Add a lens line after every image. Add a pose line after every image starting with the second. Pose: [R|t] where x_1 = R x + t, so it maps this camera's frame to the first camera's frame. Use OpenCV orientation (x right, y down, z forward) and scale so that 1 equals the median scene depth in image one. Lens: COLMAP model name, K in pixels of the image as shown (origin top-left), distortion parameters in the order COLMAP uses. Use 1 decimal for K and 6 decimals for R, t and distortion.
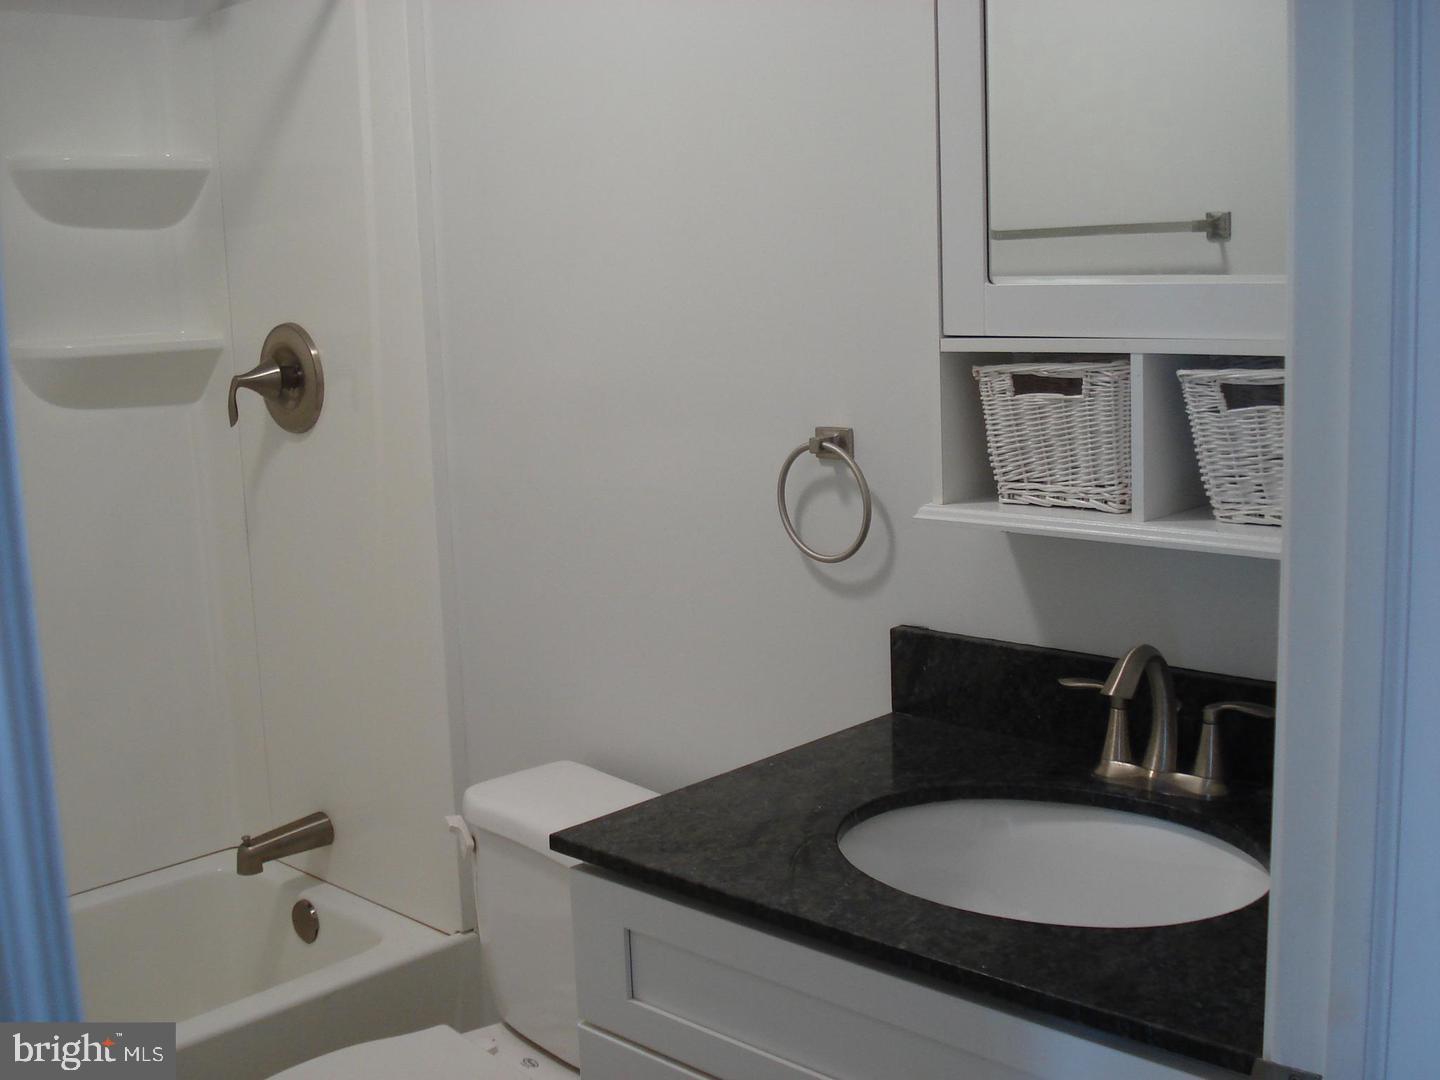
lens RADIAL K [[1614.7, 0, 726.6], [0, 1614.7, 536.2], [0, 0, 1]] dist [-0.089681, -0.044354]
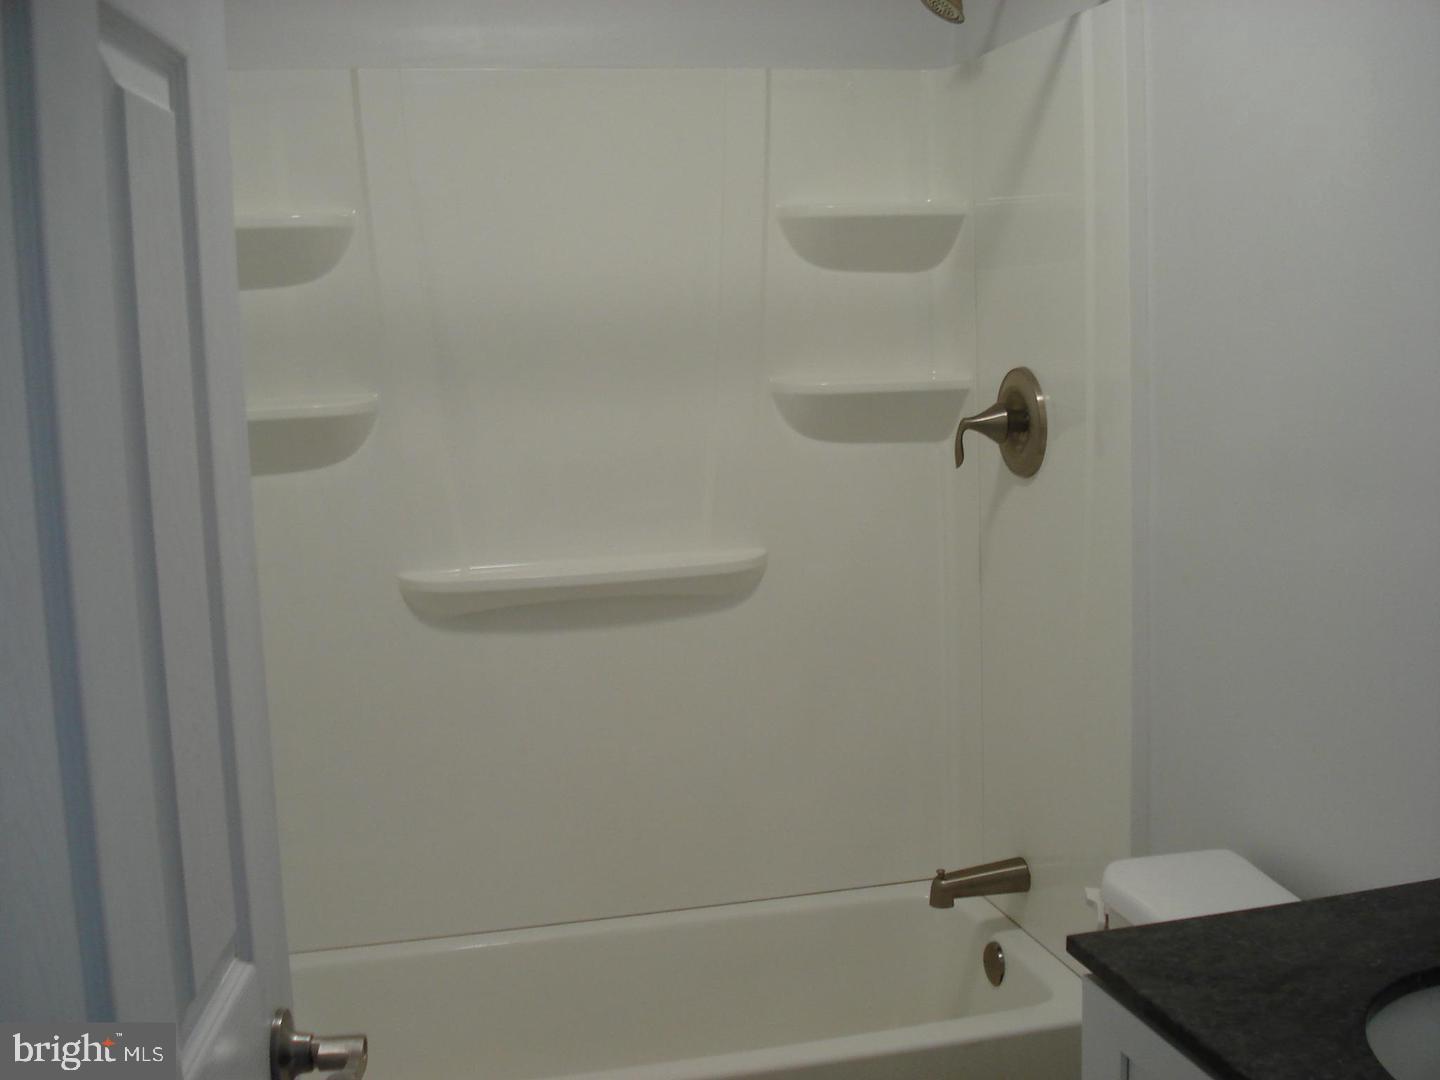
lens RADIAL K [[1614.7, 0, 726.6], [0, 1614.7, 536.2], [0, 0, 1]] dist [-0.089681, -0.044354]
pose [[0.841684, 0.072944, -0.535020, 0.115712], [-0.080503, 0.996711, 0.009245, -0.022270], [0.533935, 0.035290, 0.844789, 0.054858]]
